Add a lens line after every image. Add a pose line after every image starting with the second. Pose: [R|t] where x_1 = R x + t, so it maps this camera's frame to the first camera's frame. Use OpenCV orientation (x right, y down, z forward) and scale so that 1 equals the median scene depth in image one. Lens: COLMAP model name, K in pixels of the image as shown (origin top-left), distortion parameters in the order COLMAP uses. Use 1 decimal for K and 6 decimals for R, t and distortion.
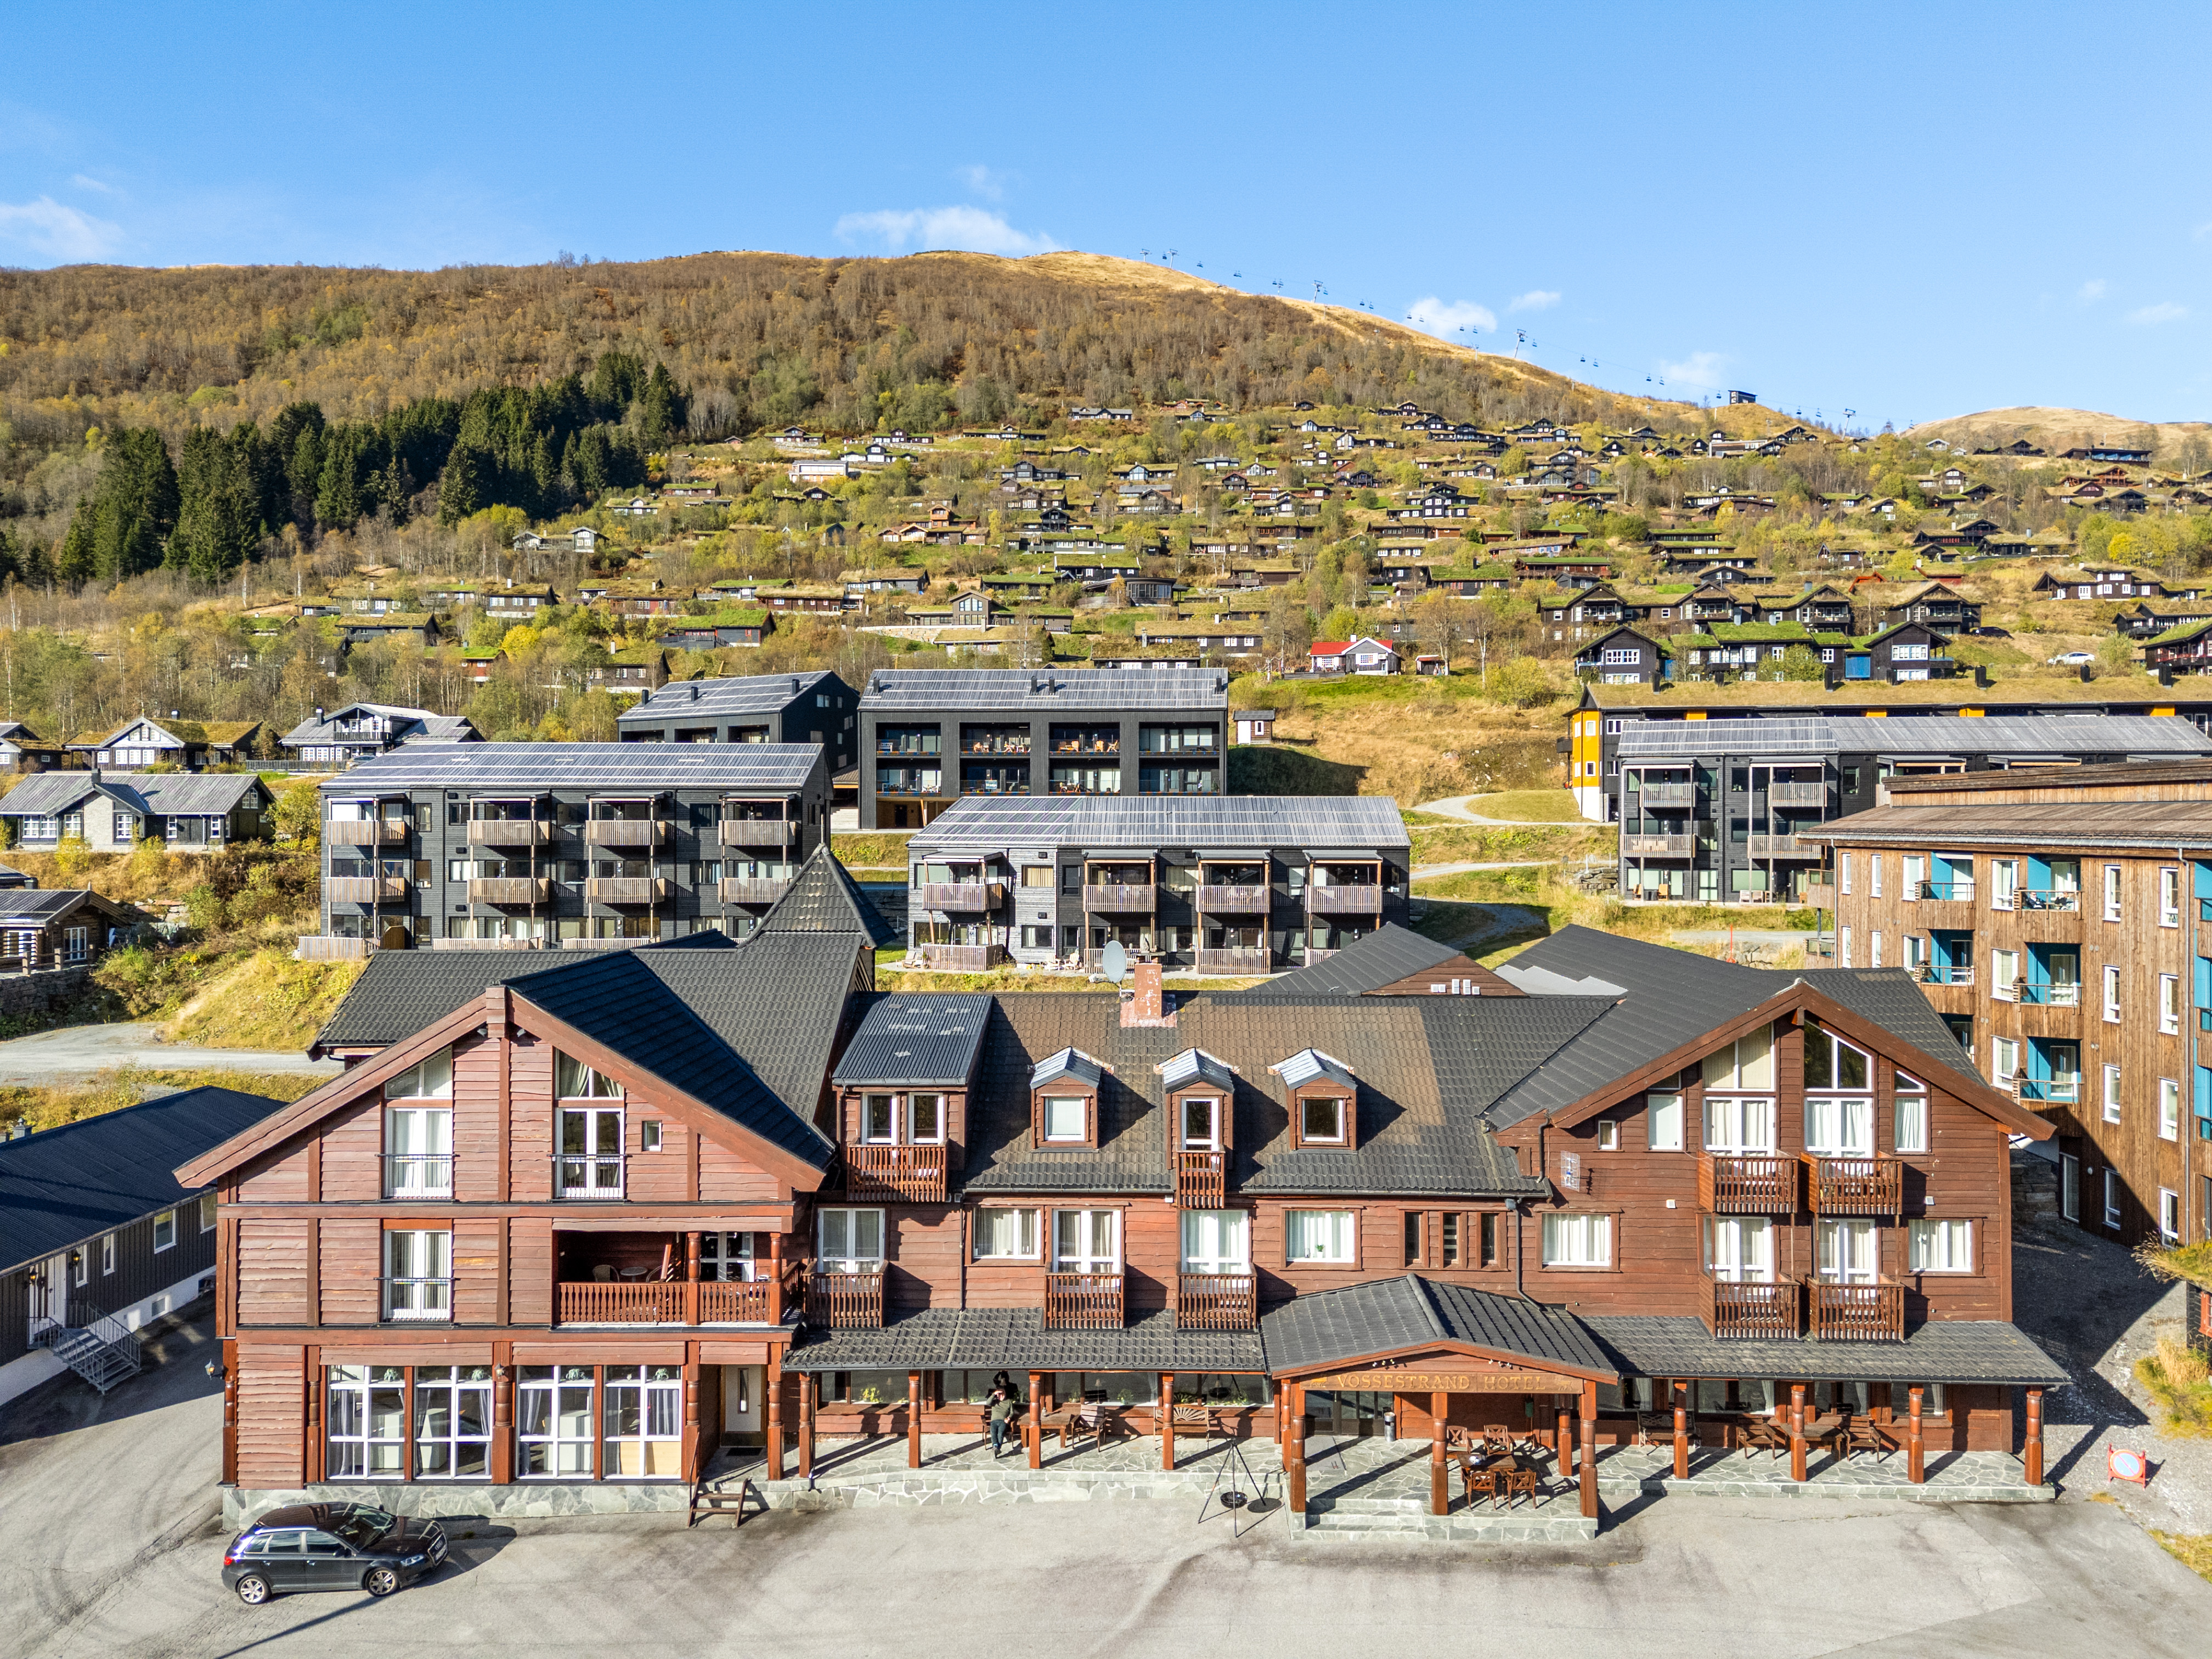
lens RADIAL K [[1619.8, 0, 1116.6], [0, 1619.8, 817.5], [0, 0, 1]] dist [0.076292, -0.069530]
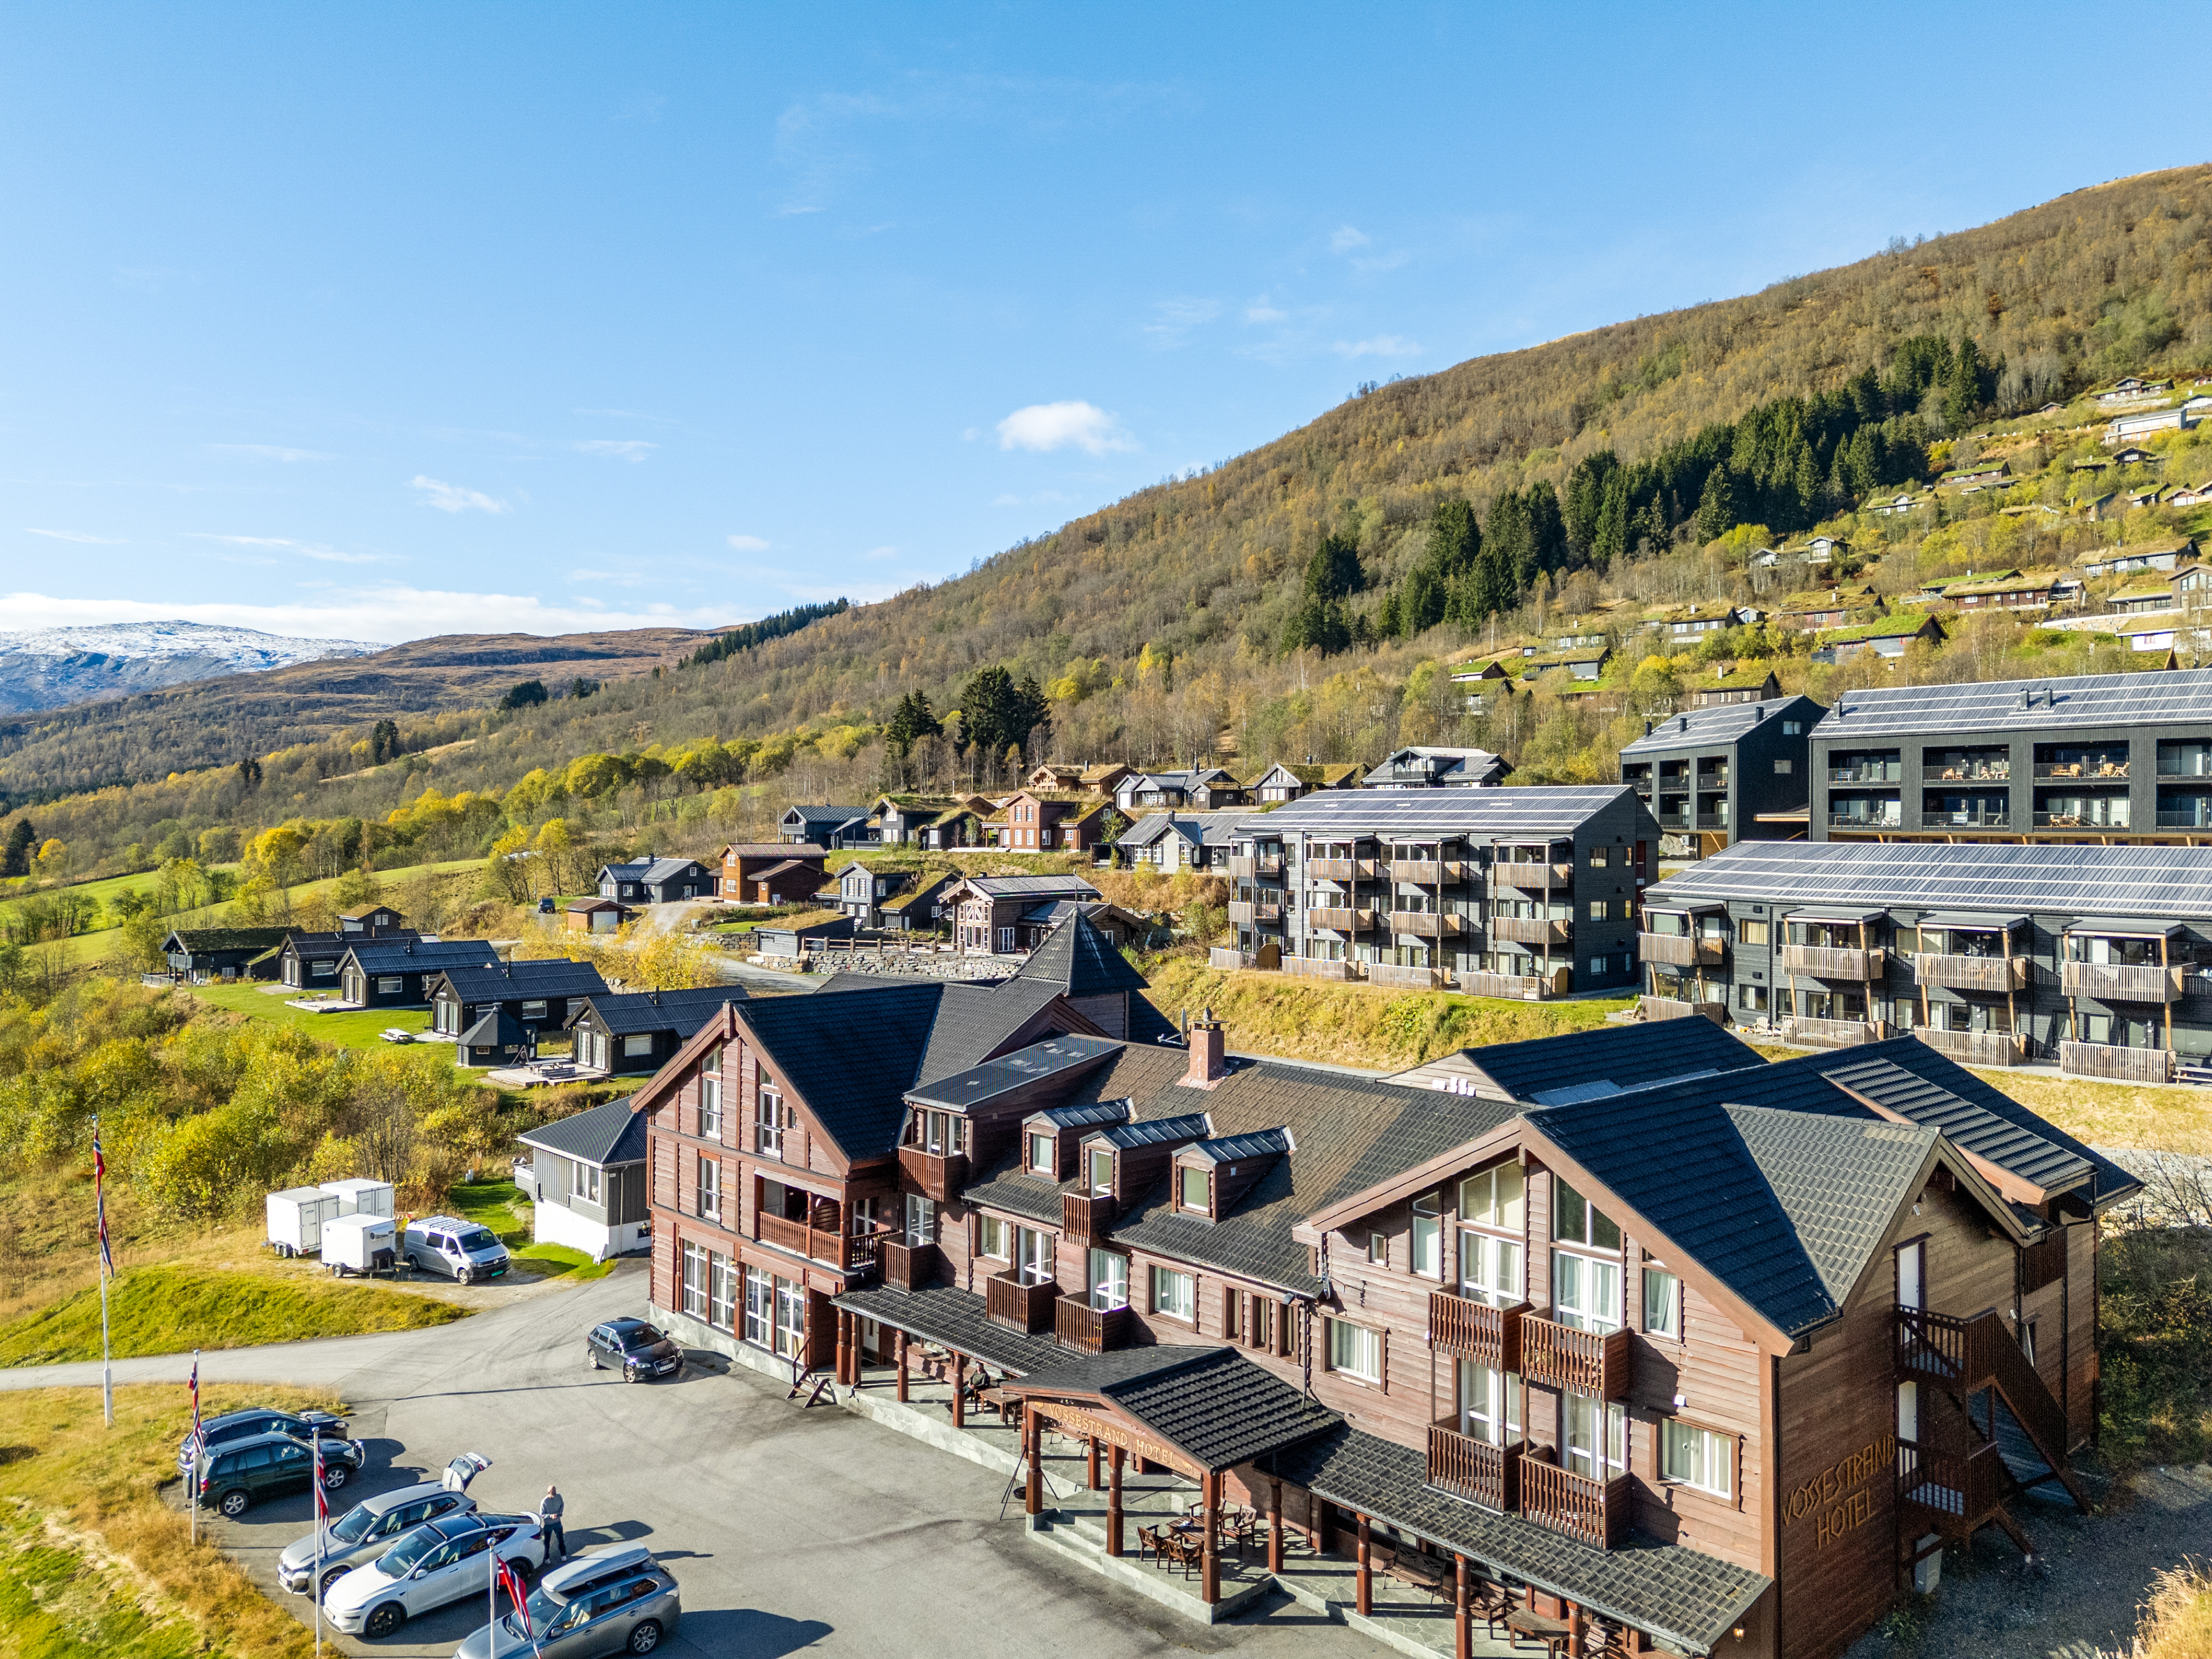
lens RADIAL K [[1619.8, 0, 1116.6], [0, 1619.8, 817.5], [0, 0, 1]] dist [0.076292, -0.069530]
pose [[0.693669, -0.000837, -0.720294, 0.213695], [-0.002377, 0.999991, -0.003451, -0.014265], [0.720290, 0.004106, 0.693660, 0.050928]]
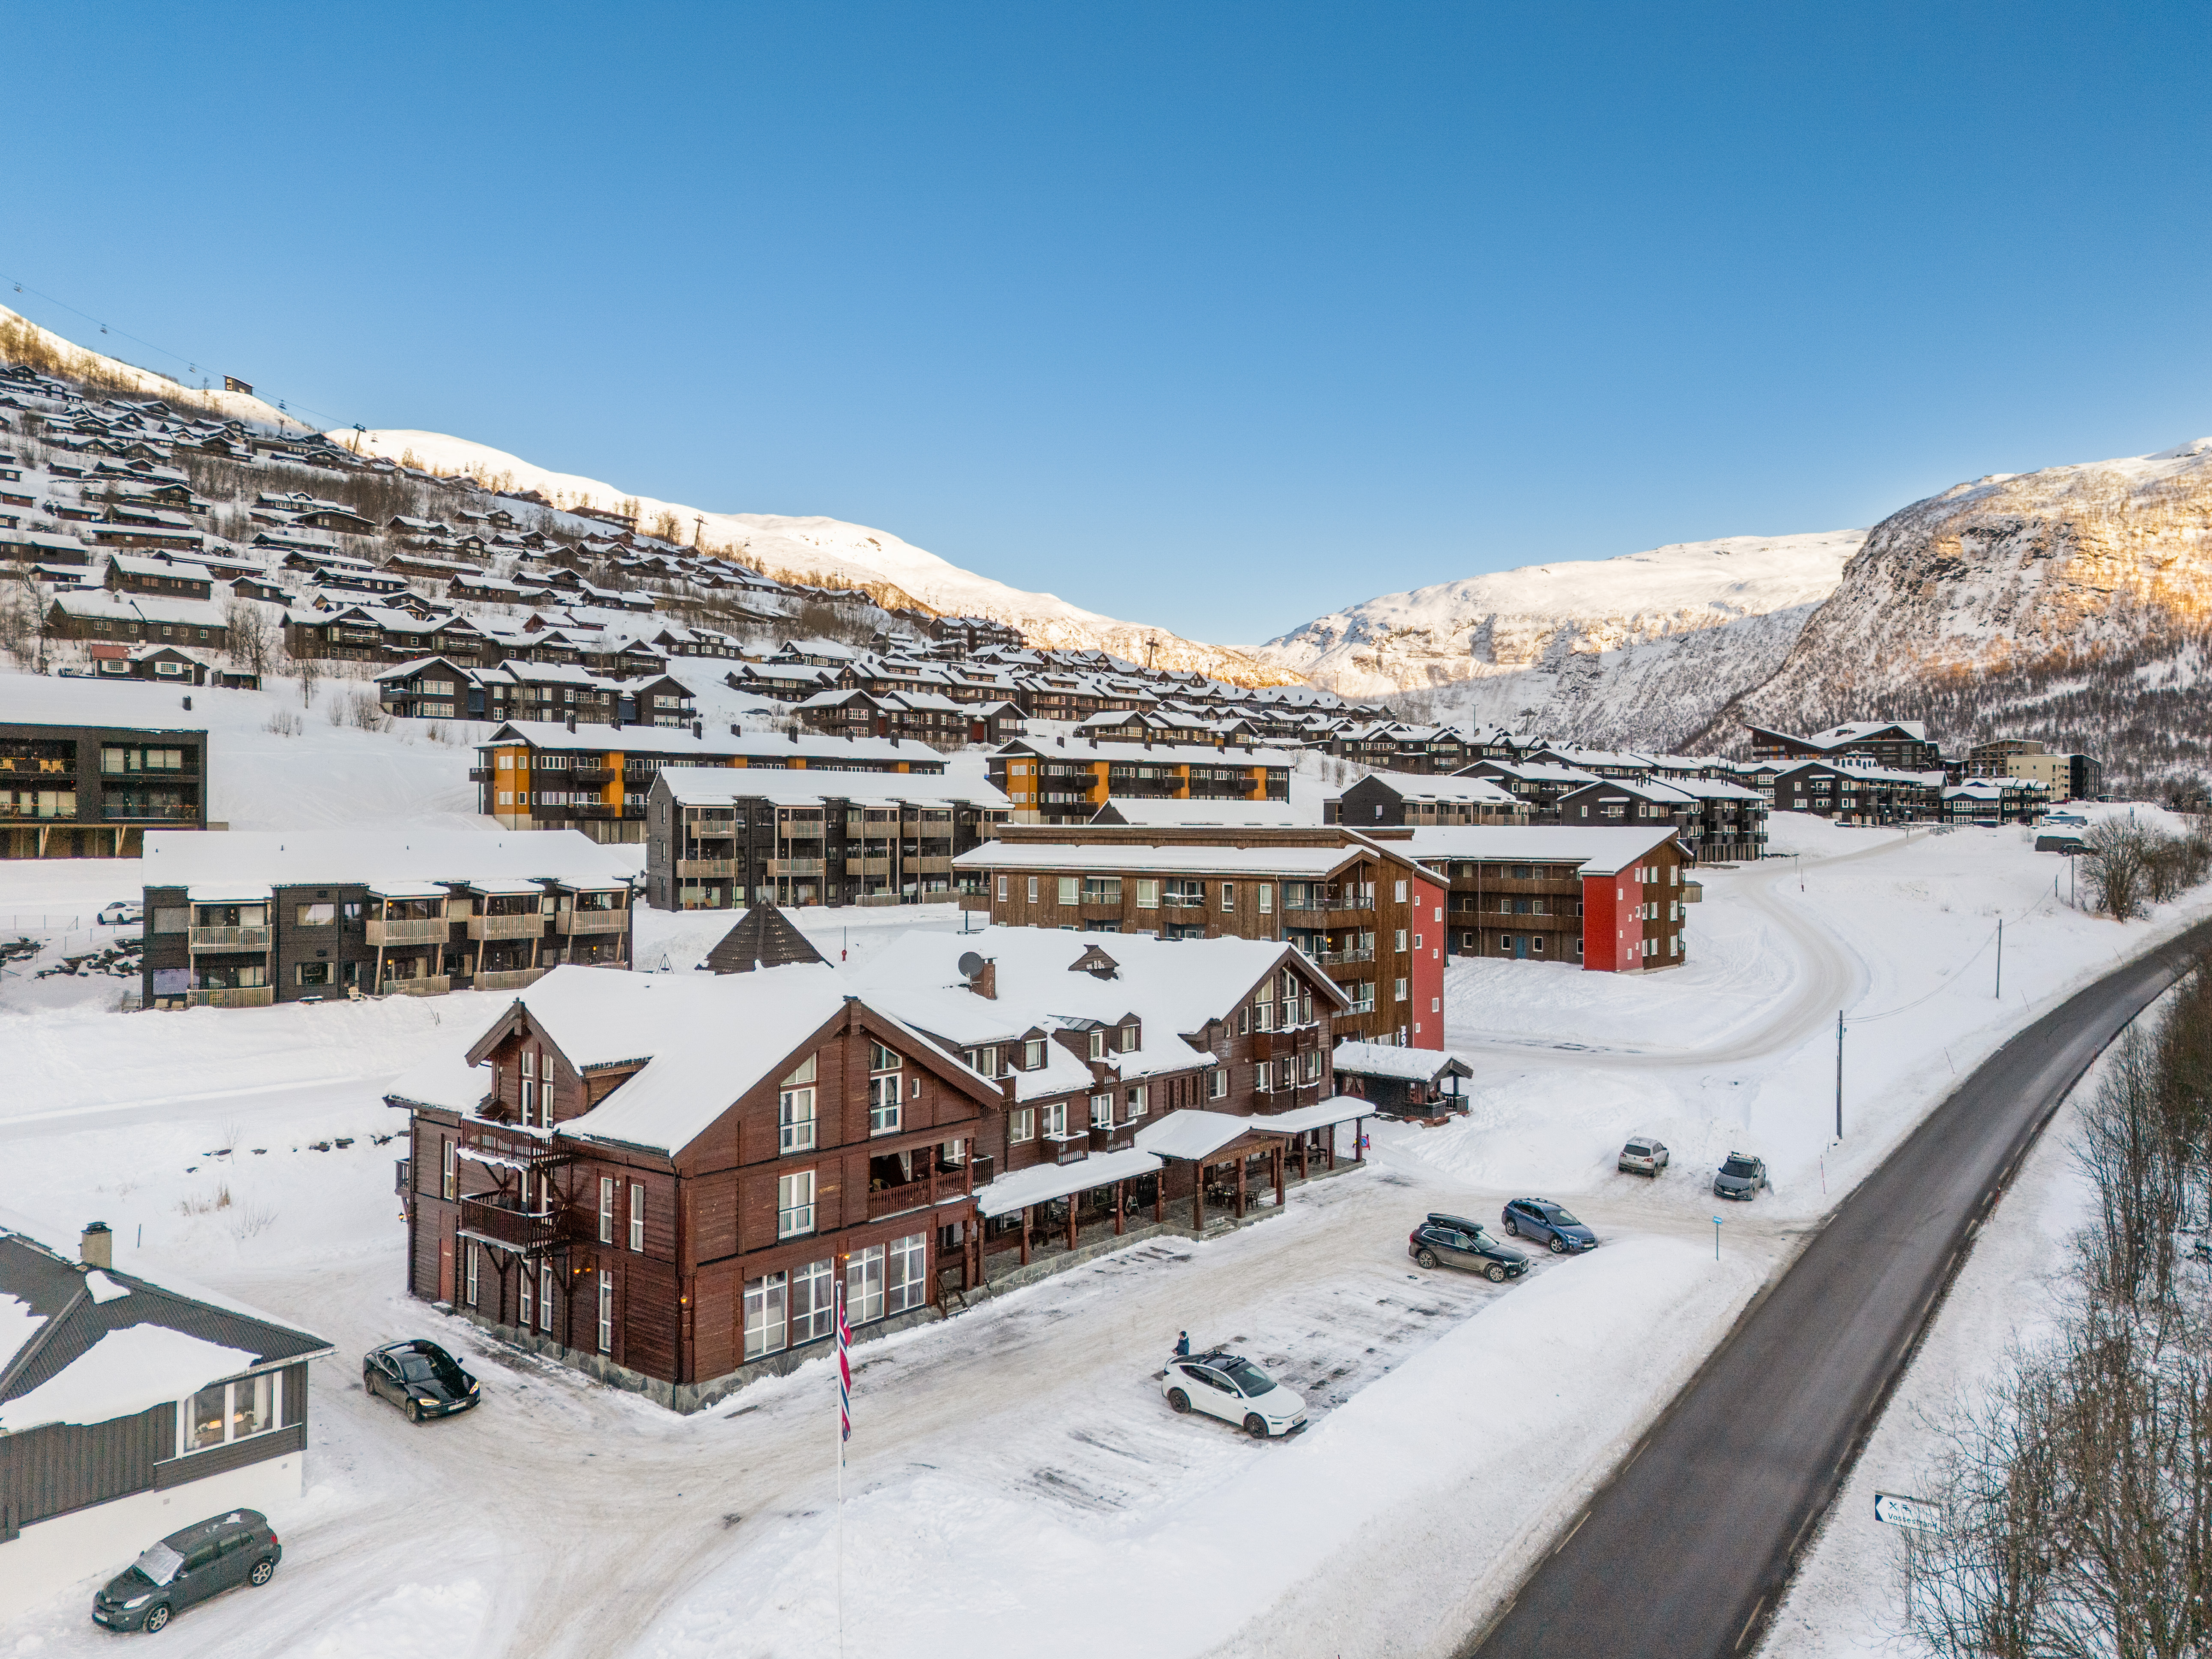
lens RADIAL K [[1619.7, 0, 1116.6], [0, 1619.7, 817.5], [0, 0, 1]] dist [0.076292, -0.069530]
pose [[0.614319, 0.004059, 0.789047, -0.321770], [-0.004449, 0.999989, -0.001680, -0.014601], [-0.789045, -0.002479, 0.614330, -0.025214]]
